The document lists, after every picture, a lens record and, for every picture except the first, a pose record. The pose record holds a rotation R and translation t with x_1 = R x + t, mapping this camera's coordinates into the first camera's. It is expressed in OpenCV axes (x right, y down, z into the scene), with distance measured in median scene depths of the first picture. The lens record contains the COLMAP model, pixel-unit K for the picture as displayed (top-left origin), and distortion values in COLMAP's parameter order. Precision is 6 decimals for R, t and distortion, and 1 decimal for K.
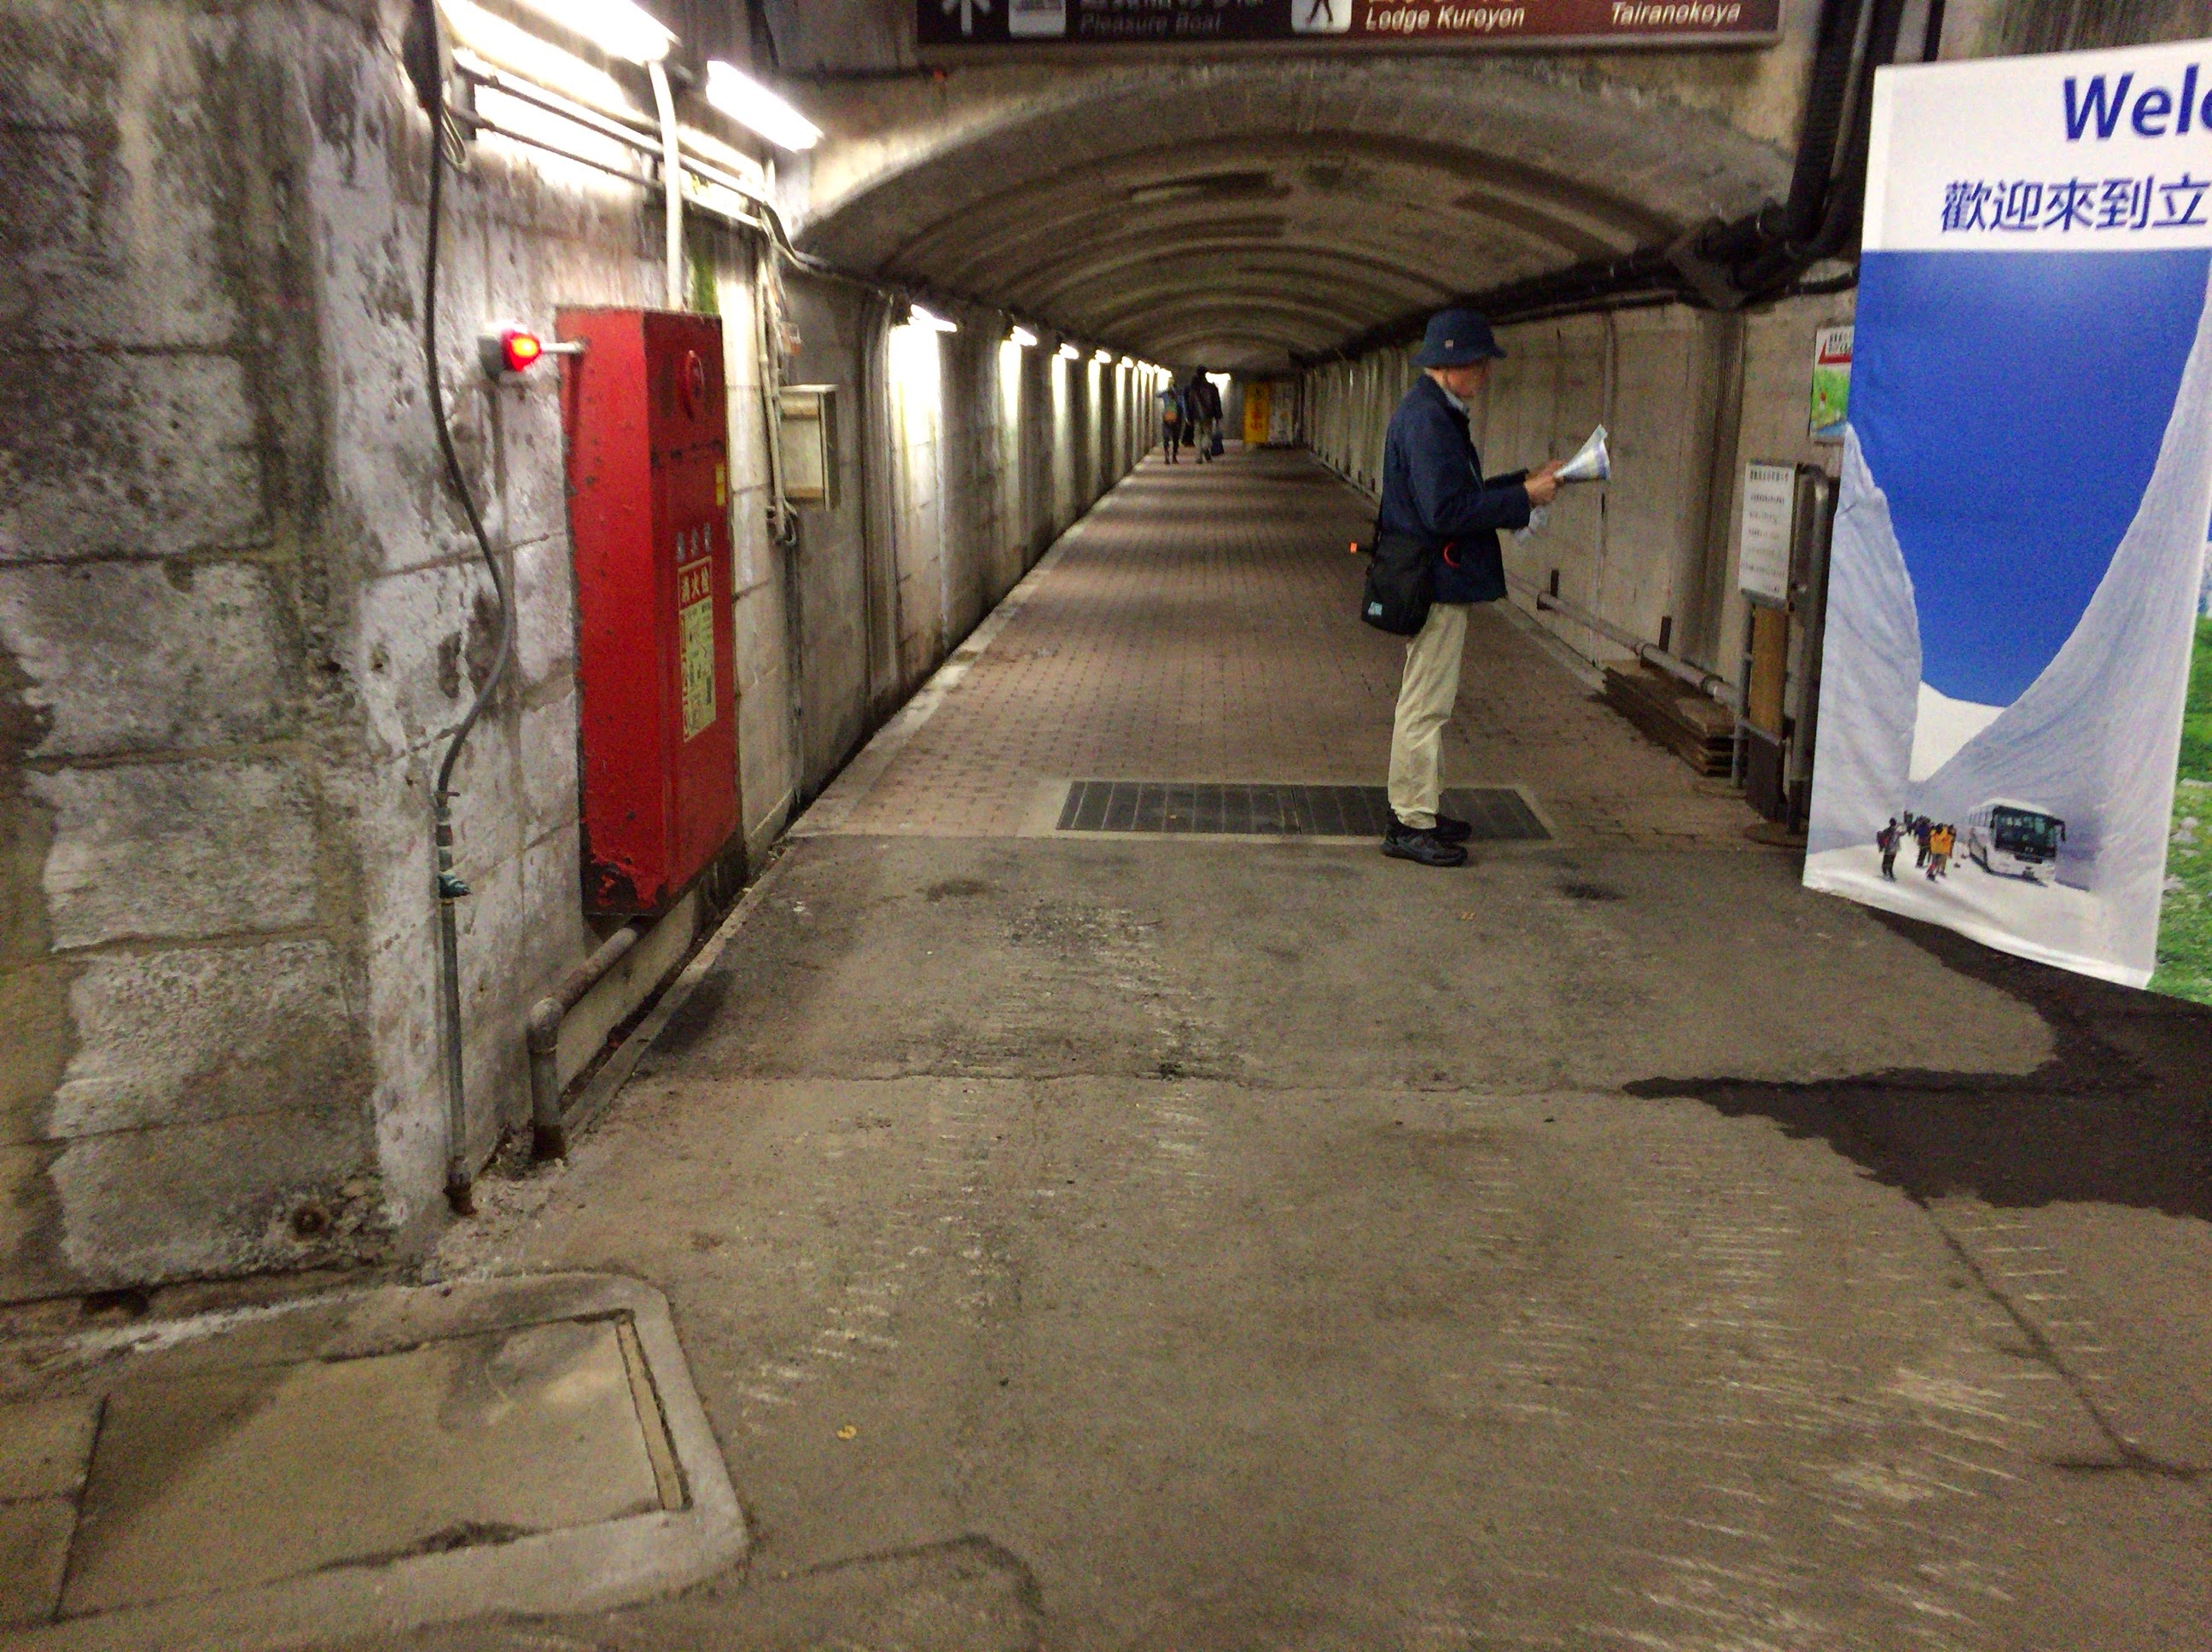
lens RADIAL K [[1744.9, 0, 1148.8], [0, 1744.9, 718.4], [0, 0, 1]] dist [0.063292, -0.098948]
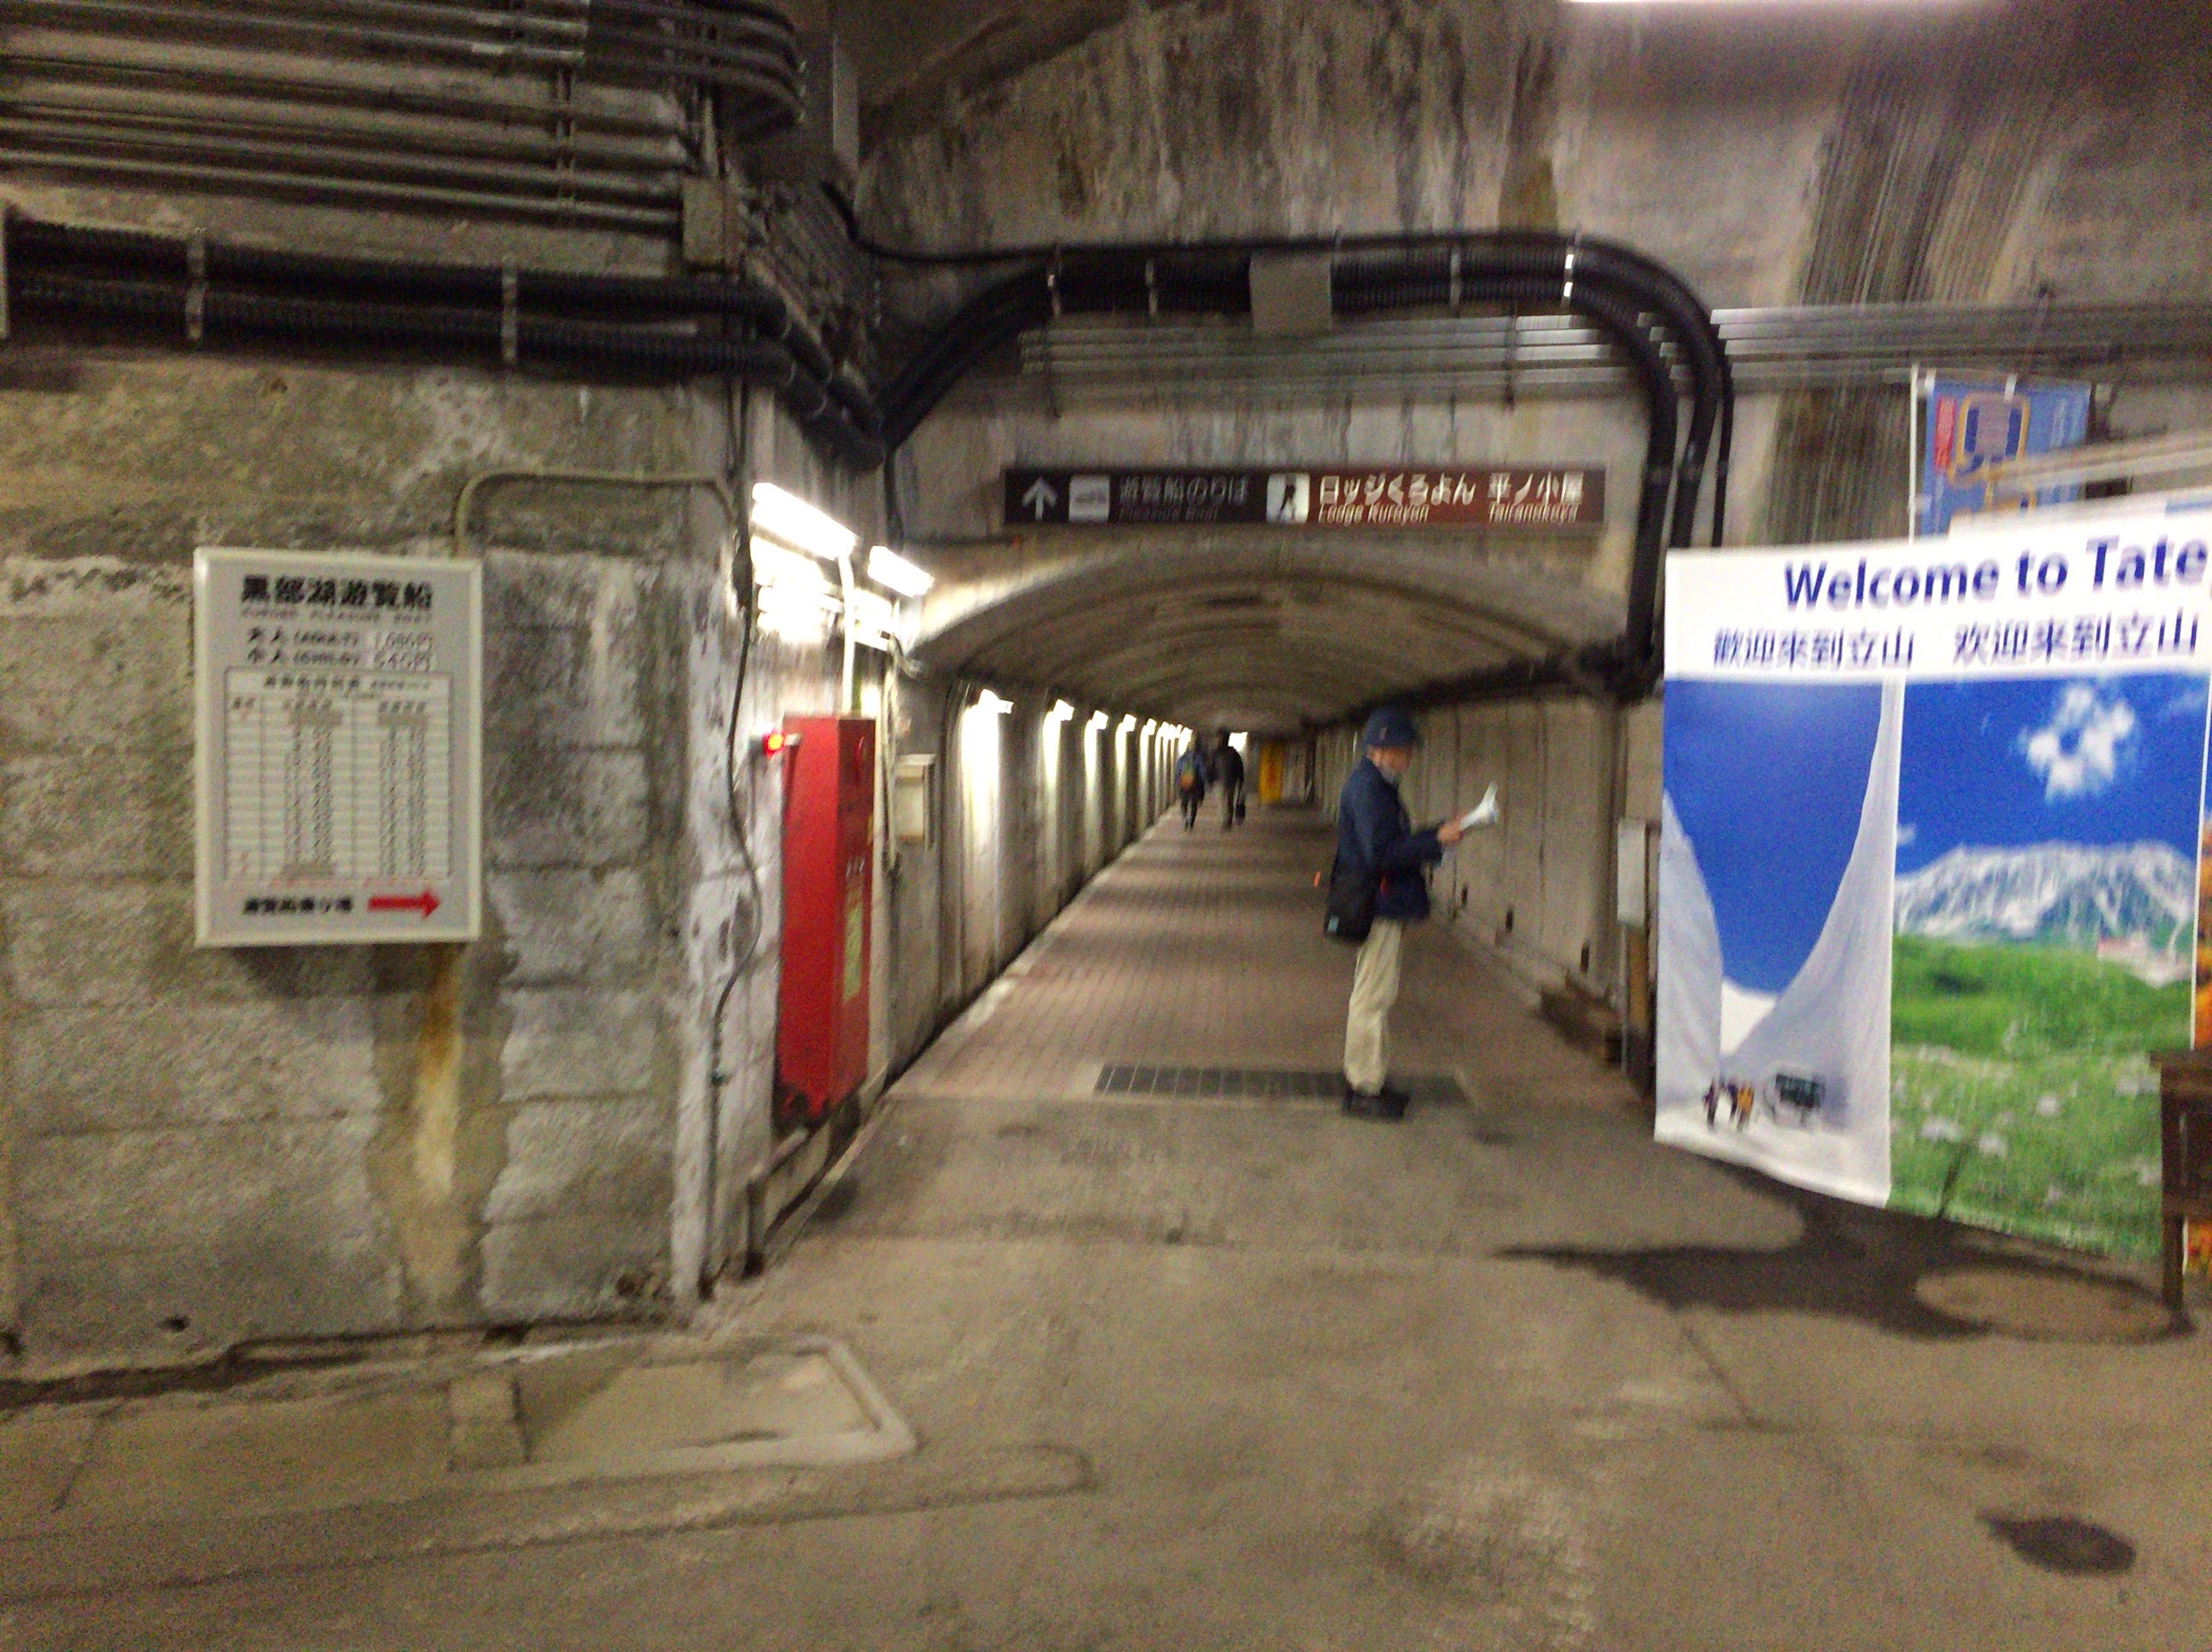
lens RADIAL K [[1798.6, 0, 1104.7], [0, 1798.6, 810.8], [0, 0, 1]] dist [0.064290, -0.117664]
pose [[0.999246, 0.008876, -0.037789, 0.007702], [-0.014393, 0.988836, -0.148313, 0.075011], [0.036050, 0.148745, 0.988218, -0.501077]]
